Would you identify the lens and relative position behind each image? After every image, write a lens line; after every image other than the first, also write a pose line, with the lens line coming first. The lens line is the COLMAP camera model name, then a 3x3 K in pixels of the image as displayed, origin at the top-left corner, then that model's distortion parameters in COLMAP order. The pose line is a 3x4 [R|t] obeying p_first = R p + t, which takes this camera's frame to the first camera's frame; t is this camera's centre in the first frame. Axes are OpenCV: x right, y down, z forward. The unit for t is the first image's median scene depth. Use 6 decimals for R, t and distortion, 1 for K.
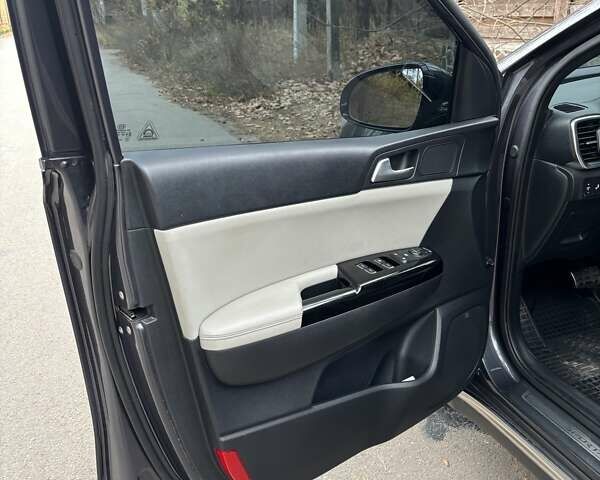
lens RADIAL K [[613.2, 0, 299.8], [0, 613.2, 250.3], [0, 0, 1]] dist [0.001519, -0.005016]
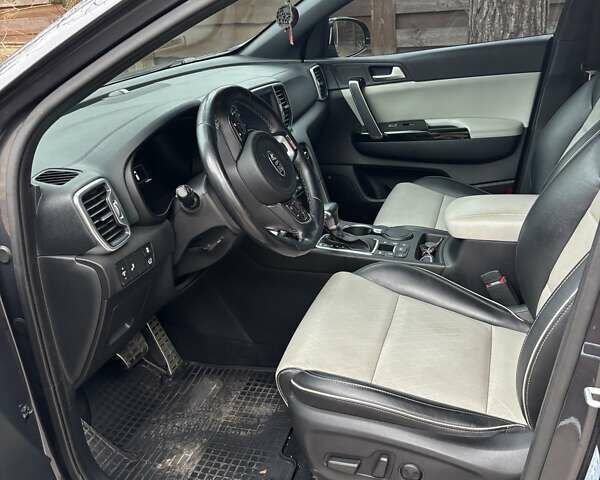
lens RADIAL K [[601.1, 0, 296.4], [0, 601.1, 243.0], [0, 0, 1]] dist [0.025489, 0.001752]
pose [[0.627151, -0.311142, 0.714053, 0.083983], [0.332522, 0.935961, 0.115784, -0.145569], [-0.704351, 0.164824, 0.690451, 0.323317]]
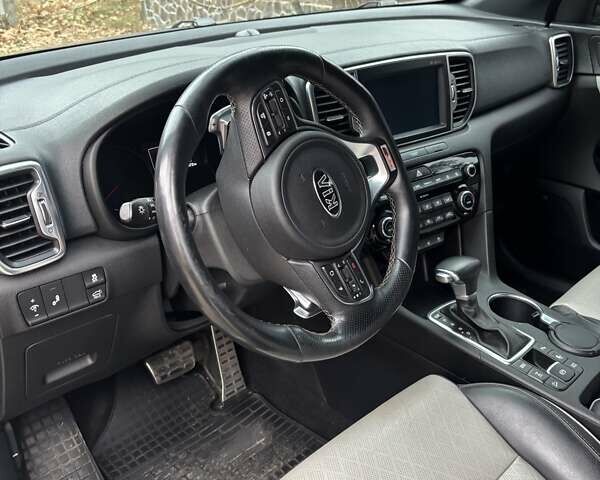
lens RADIAL K [[601.1, 0, 296.4], [0, 601.1, 243.0], [0, 0, 1]] dist [0.025489, 0.001752]
pose [[0.925422, -0.135871, 0.353742, 0.482700], [0.106431, 0.989127, 0.101488, -0.173697], [-0.363685, -0.056270, 0.929821, 0.452004]]
